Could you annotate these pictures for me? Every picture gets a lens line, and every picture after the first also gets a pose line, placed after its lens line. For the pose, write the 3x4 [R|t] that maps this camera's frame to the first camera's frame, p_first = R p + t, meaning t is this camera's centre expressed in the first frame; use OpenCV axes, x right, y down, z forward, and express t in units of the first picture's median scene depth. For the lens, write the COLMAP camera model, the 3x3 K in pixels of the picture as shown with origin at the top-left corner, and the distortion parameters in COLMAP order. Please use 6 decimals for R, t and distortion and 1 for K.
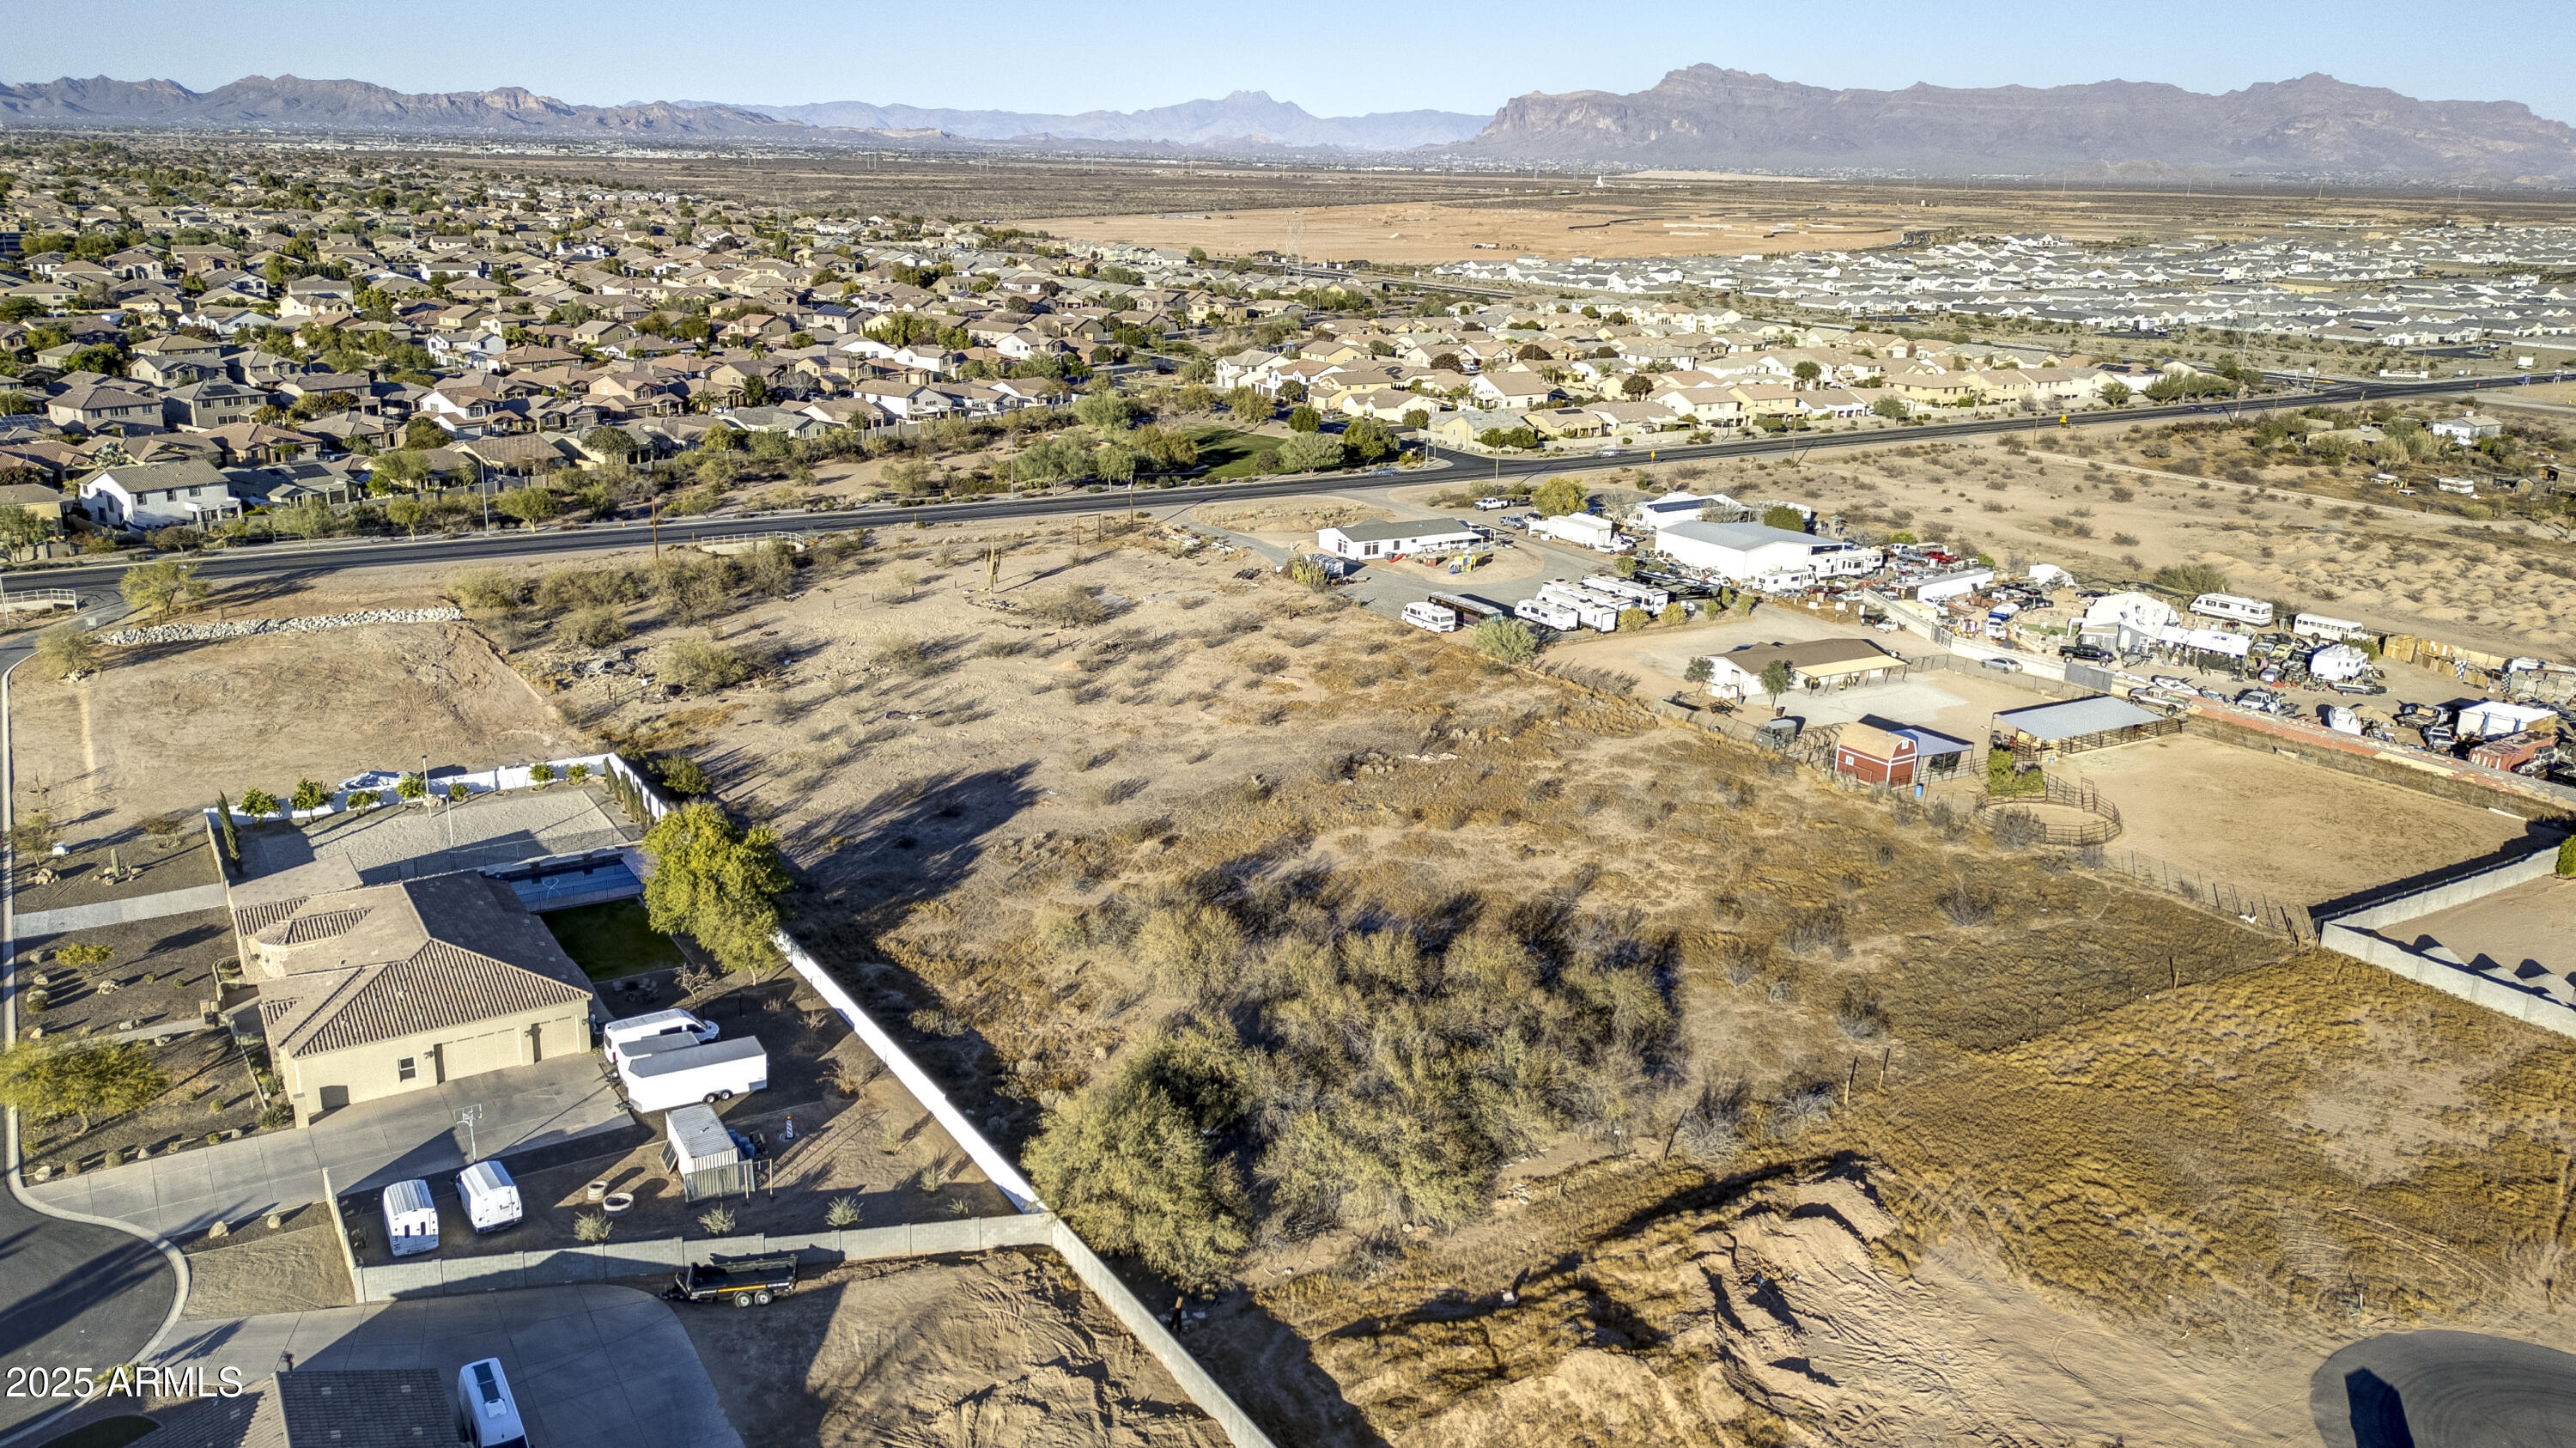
lens RADIAL K [[1830.8, 0, 1271.9], [0, 1830.8, 779.0], [0, 0, 1]] dist [0.069693, -0.067133]
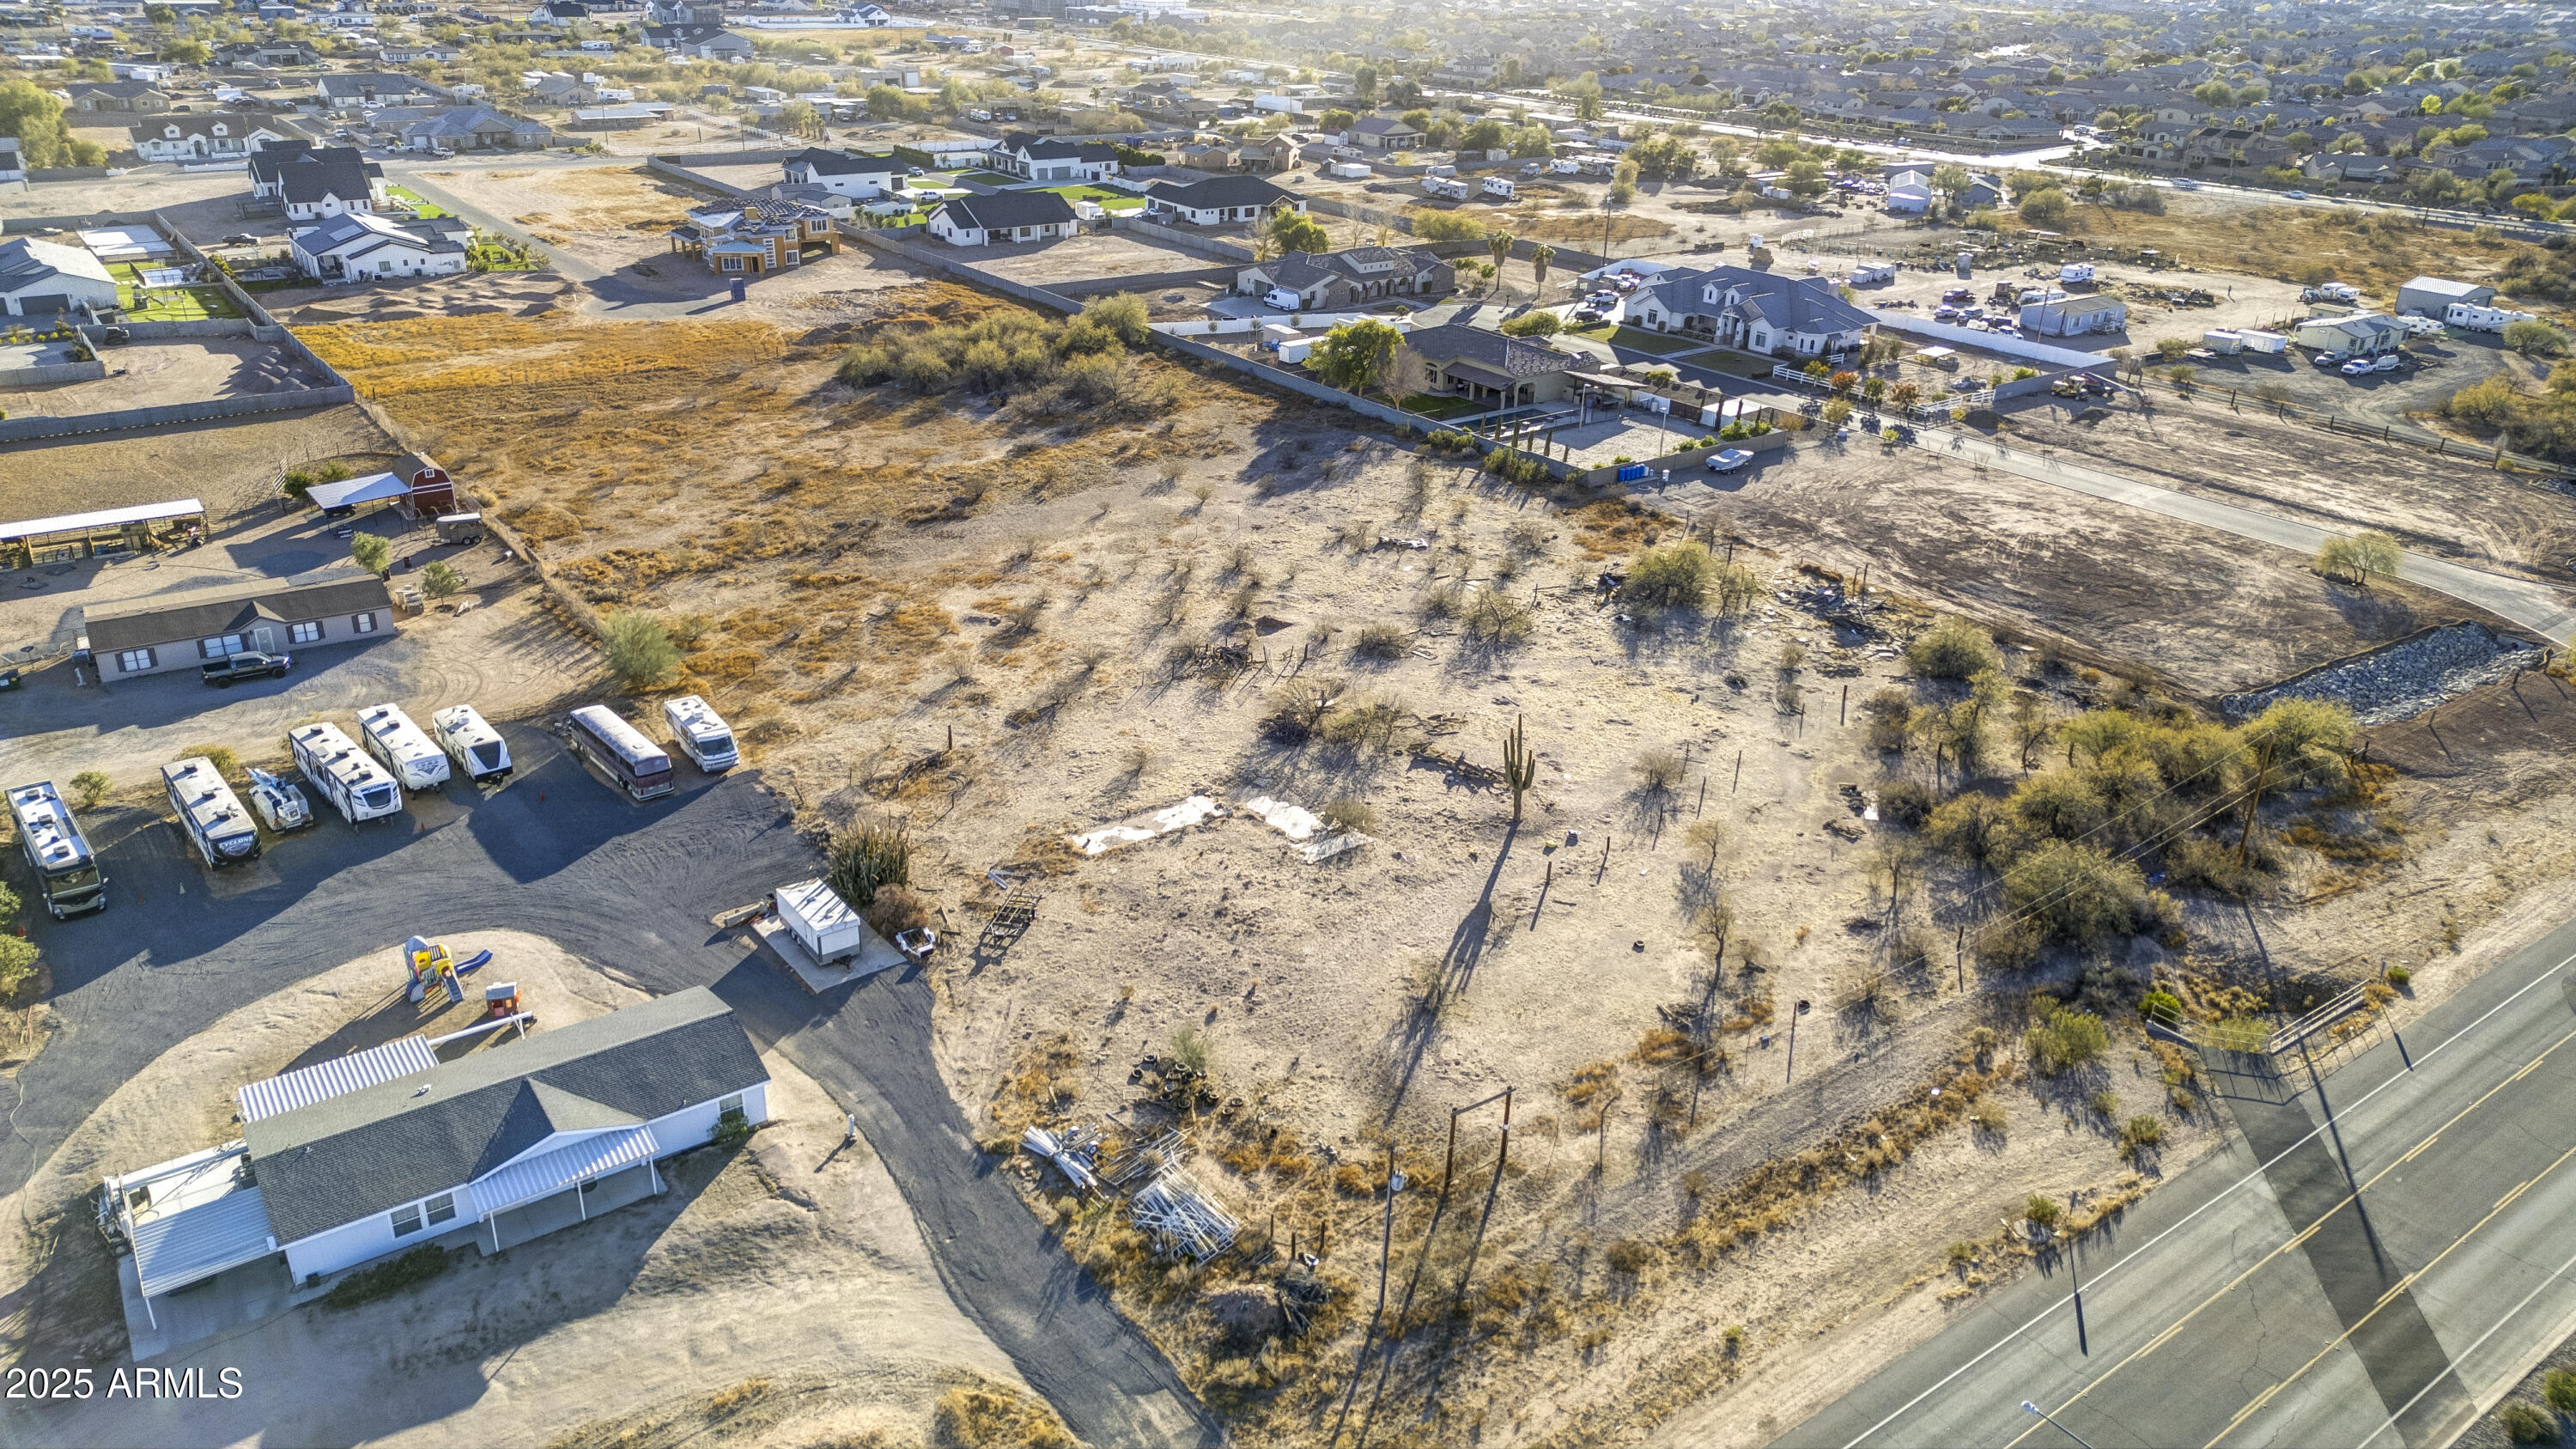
lens RADIAL K [[1830.9, 0, 1305.7], [0, 1830.9, 733.2], [0, 0, 1]] dist [0.069693, -0.067133]
pose [[-0.995178, -0.010977, -0.097469, -0.058208], [-0.074182, 0.734344, 0.674711, -0.640041], [0.064169, 0.678689, -0.731618, 1.875632]]
